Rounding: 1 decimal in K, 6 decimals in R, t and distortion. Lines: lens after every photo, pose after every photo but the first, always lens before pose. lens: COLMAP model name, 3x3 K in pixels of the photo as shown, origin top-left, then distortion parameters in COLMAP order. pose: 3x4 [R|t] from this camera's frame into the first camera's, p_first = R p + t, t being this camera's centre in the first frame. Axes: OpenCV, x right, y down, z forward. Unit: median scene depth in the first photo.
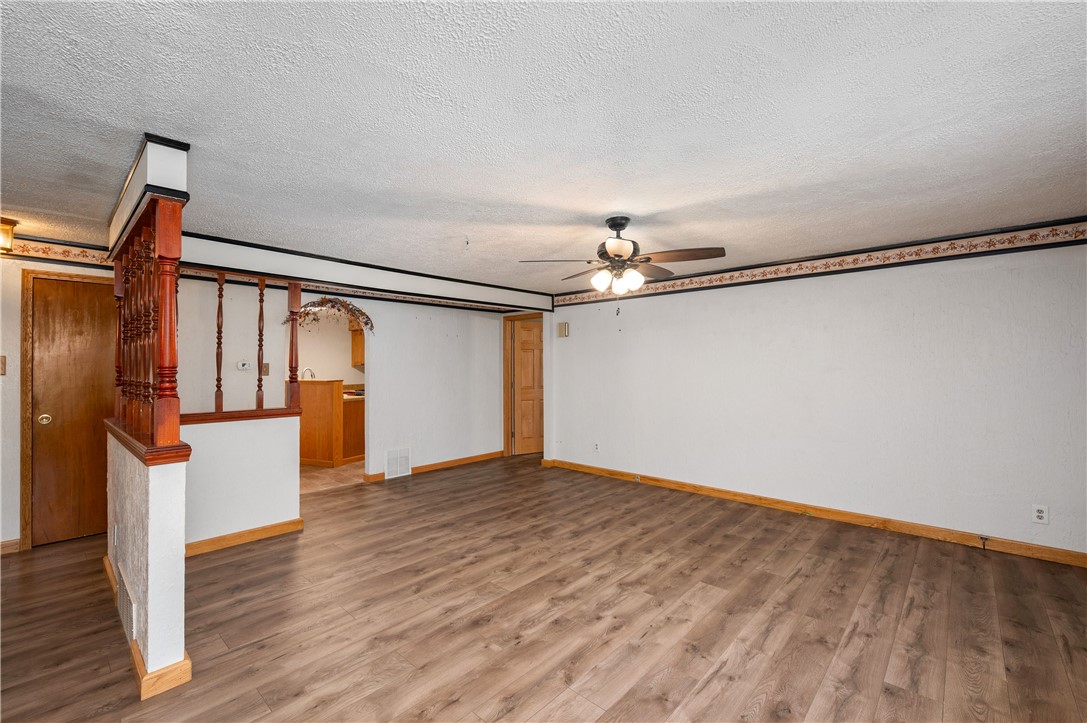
lens RADIAL K [[461.2, 0, 533.2], [0, 461.2, 363.4], [0, 0, 1]] dist [-0.000225, 0.000161]
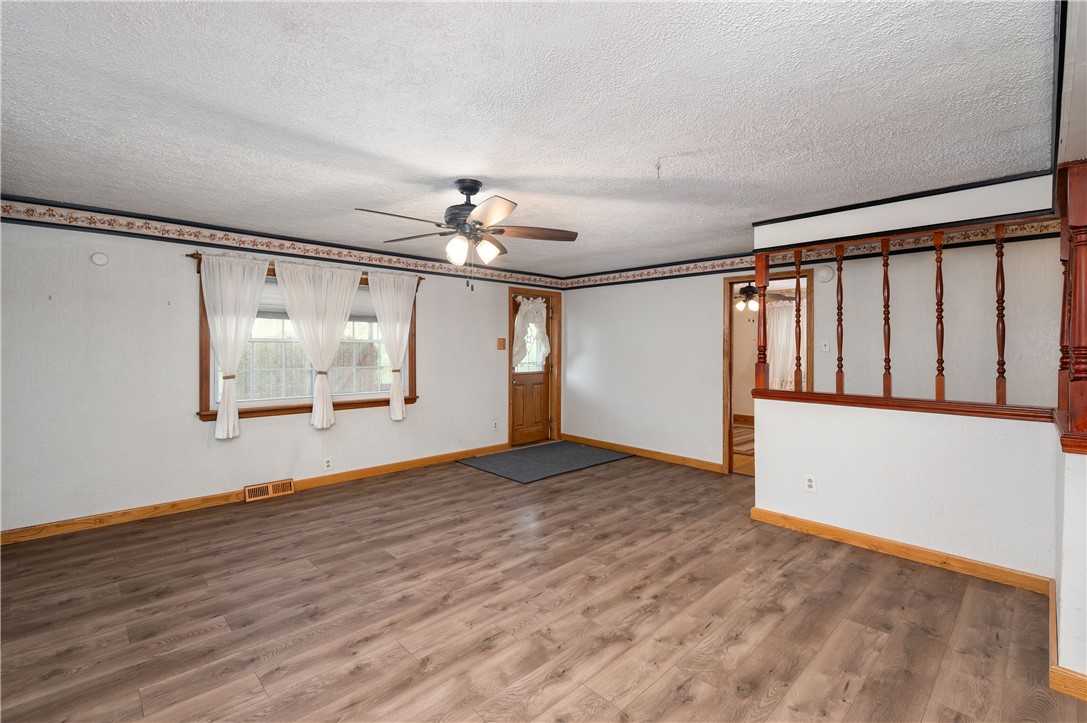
lens RADIAL K [[486.7, 0, 563.3], [0, 486.7, 347.5], [0, 0, 1]] dist [-0.001356, 0.000159]
pose [[-0.999989, -0.000256, -0.004688, 0.002898], [-0.000235, 0.999990, -0.004408, 0.014613], [0.004689, -0.004407, -0.999979, 1.921509]]
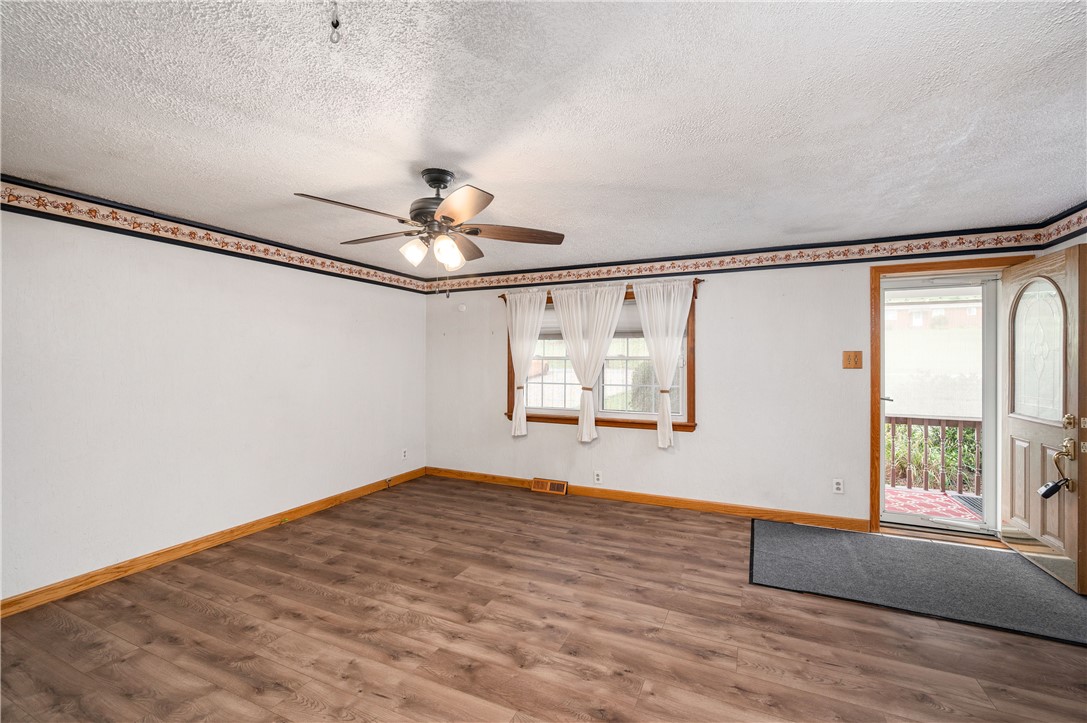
lens RADIAL K [[461.2, 0, 555.1], [0, 461.2, 361.4], [0, 0, 1]] dist [-0.000225, 0.000161]
pose [[-0.344328, 0.004376, 0.938839, -0.606595], [-0.006287, 0.999956, -0.006966, 0.009109], [-0.938828, -0.008301, -0.344285, 1.060642]]
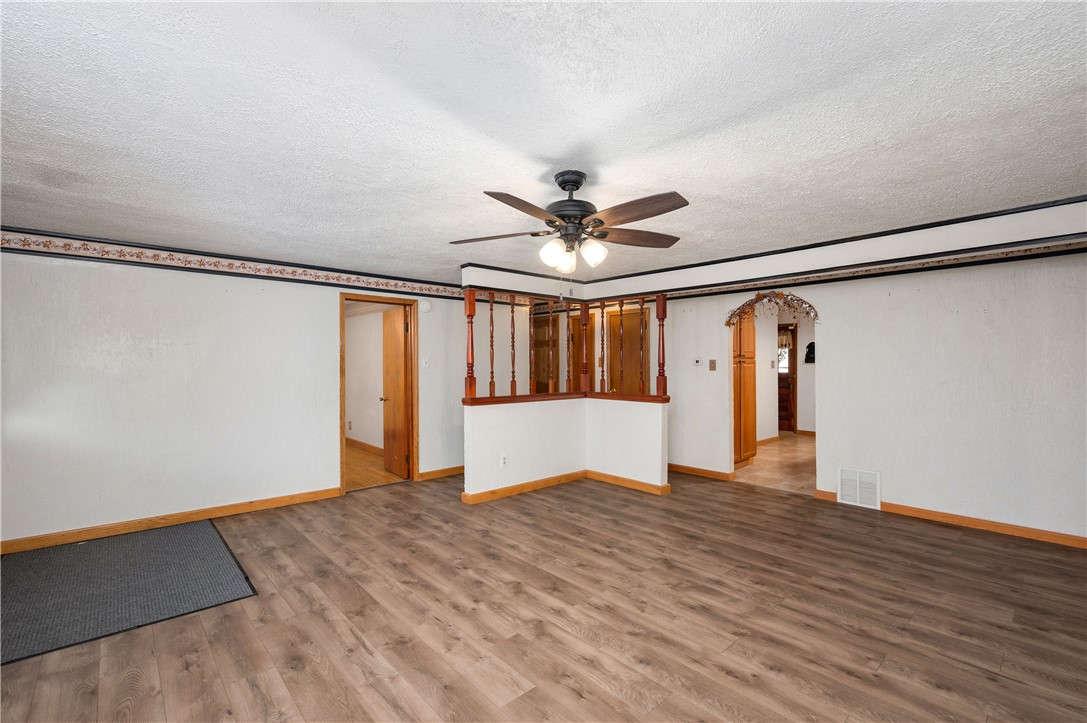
lens RADIAL K [[461.2, 0, 540.9], [0, 461.2, 367.9], [0, 0, 1]] dist [-0.000225, 0.000161]
pose [[-0.065939, 0.013075, -0.997738, 0.950662], [0.008296, 0.999887, 0.012555, 0.002147], [0.997789, -0.007449, -0.066040, 0.980457]]
